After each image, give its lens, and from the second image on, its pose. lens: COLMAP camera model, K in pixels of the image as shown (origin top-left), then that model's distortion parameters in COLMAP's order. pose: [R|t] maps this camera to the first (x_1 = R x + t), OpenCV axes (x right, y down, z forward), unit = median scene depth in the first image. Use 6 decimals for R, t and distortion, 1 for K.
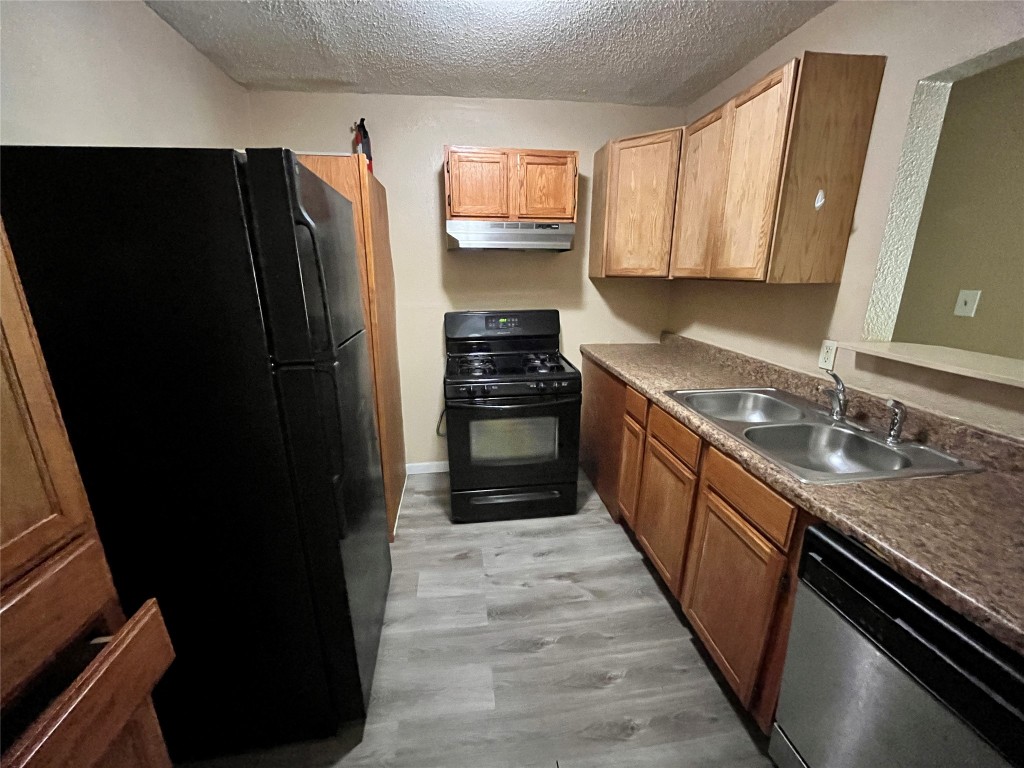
lens RADIAL K [[413.2, 0, 515.2], [0, 413.2, 384.2], [0, 0, 1]] dist [-0.005224, -0.000463]
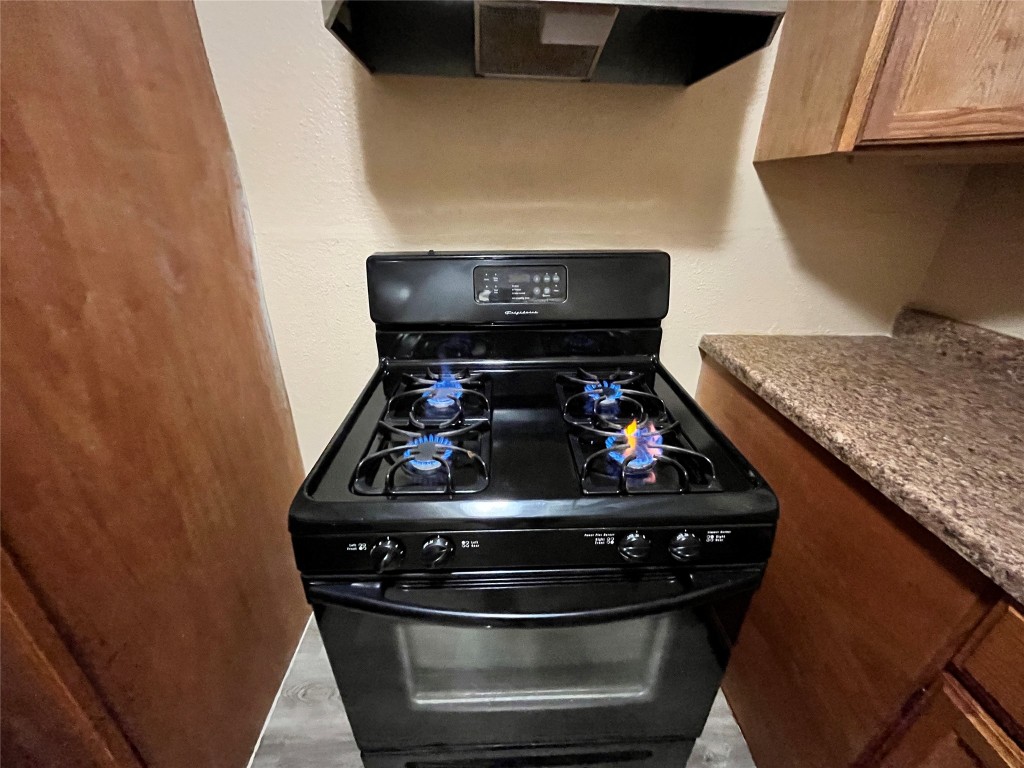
lens RADIAL K [[413.2, 0, 507.8], [0, 413.2, 385.7], [0, 0, 1]] dist [-0.005224, -0.000463]
pose [[0.995519, 0.050249, -0.080100, -0.005111], [-0.035030, 0.982824, 0.181188, -0.117472], [0.087829, -0.177570, 0.980181, 0.570321]]
